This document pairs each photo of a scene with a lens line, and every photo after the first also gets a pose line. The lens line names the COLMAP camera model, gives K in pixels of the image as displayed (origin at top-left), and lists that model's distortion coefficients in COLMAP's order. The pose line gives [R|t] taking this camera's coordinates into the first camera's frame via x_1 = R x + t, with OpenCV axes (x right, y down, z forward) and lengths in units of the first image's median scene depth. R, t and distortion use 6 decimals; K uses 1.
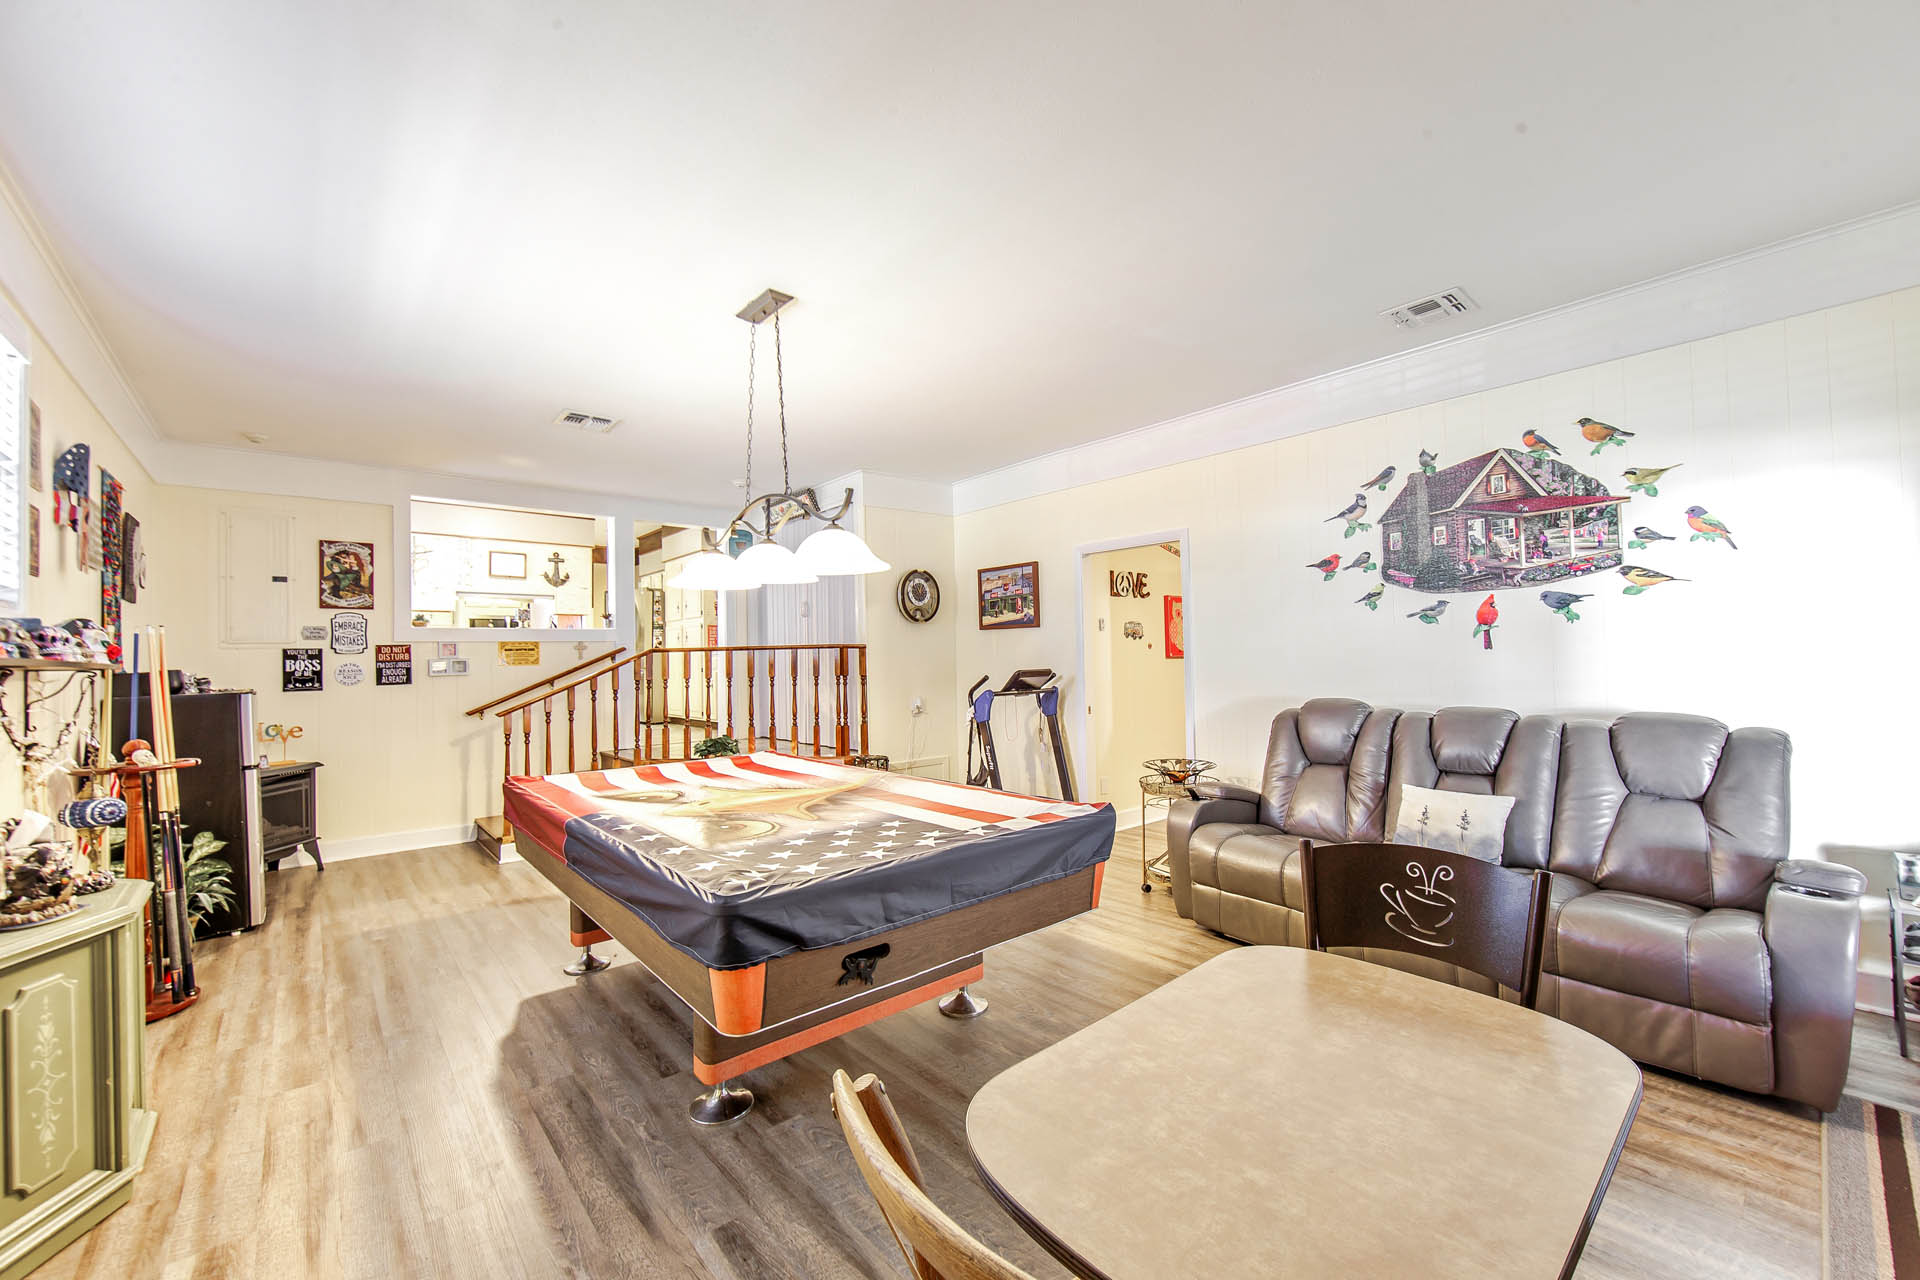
lens RADIAL K [[754.1, 0, 949.3], [0, 754.1, 650.7], [0, 0, 1]] dist [0.000299, 0.000049]
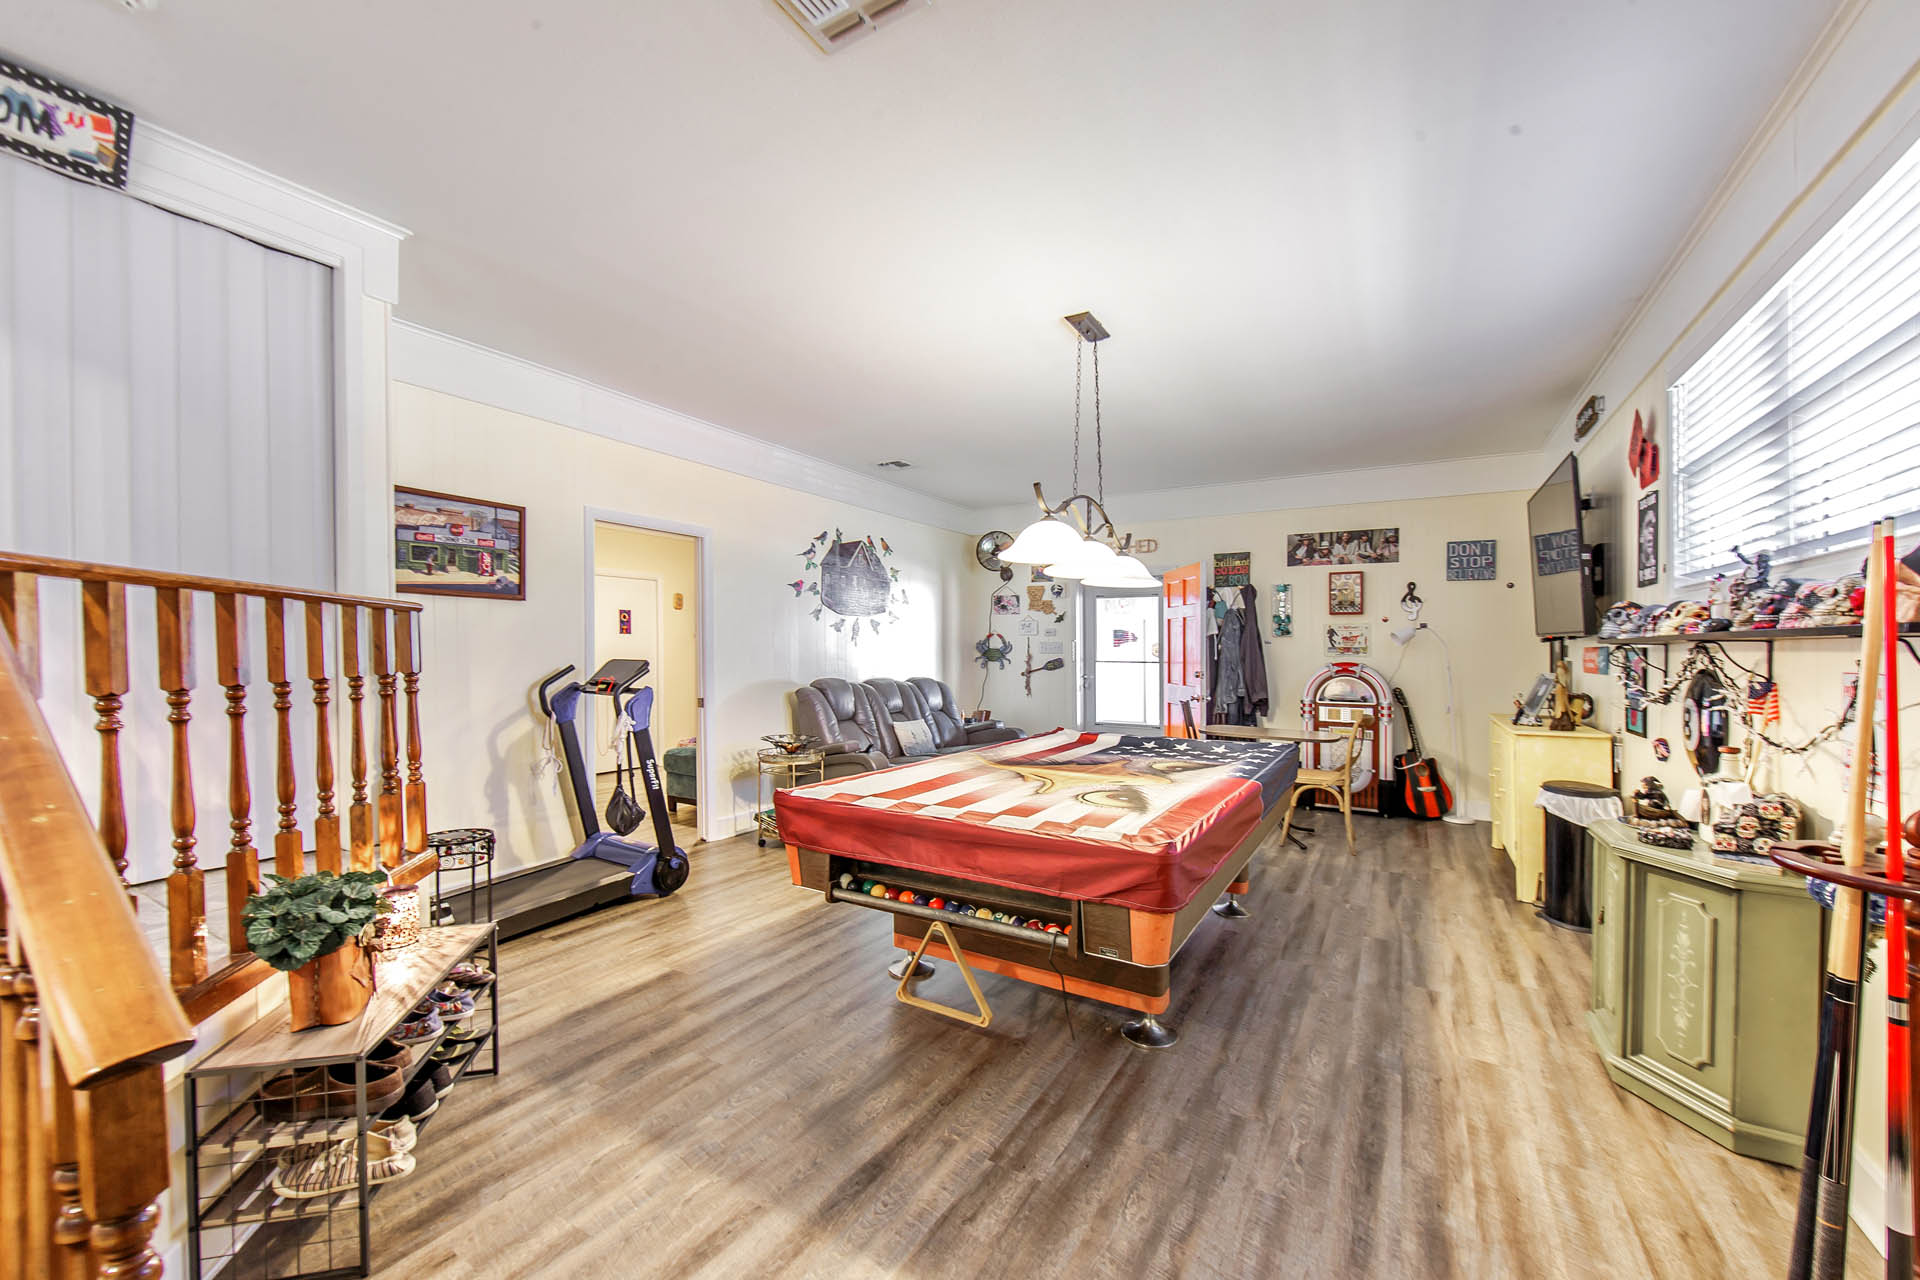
lens RADIAL K [[754.1, 0, 951.6], [0, 754.1, 649.3], [0, 0, 1]] dist [0.000299, 0.000049]
pose [[-0.316417, 0.021305, 0.948381, -1.001327], [-0.008830, 0.999638, -0.025403, 0.041968], [-0.948579, -0.016413, -0.316114, 1.251013]]
